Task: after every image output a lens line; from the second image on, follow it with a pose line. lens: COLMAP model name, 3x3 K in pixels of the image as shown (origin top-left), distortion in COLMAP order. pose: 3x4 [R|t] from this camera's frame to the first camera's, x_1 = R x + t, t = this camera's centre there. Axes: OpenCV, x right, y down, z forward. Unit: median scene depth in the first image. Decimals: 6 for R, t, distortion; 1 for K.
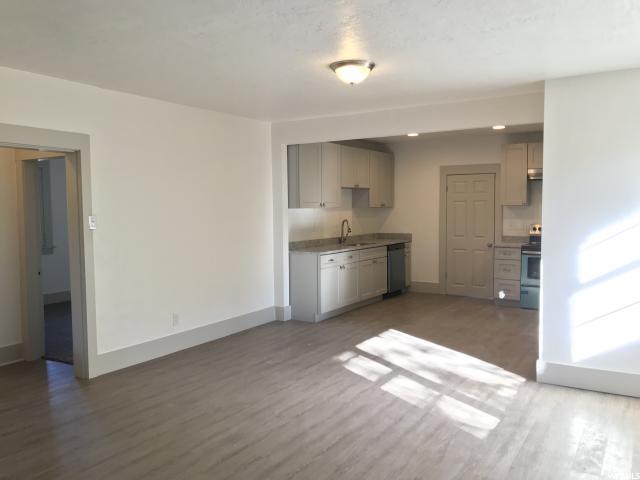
lens RADIAL K [[523.9, 0, 320.0], [0, 523.9, 240.0], [0, 0, 1]] dist [0.040282, -0.000934]
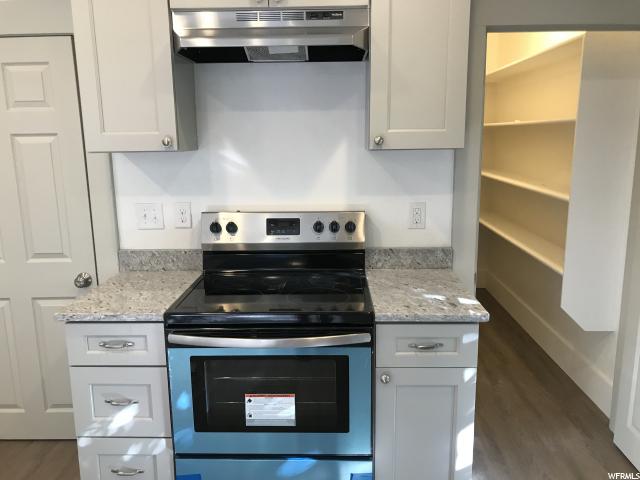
lens RADIAL K [[523.9, 0, 320.0], [0, 523.9, 240.0], [0, 0, 1]] dist [0.040282, -0.000934]
pose [[0.864281, -0.103558, 0.492234, 0.310204], [0.042260, 0.990067, 0.134092, -0.052004], [-0.501231, -0.095091, 0.860072, 0.711094]]
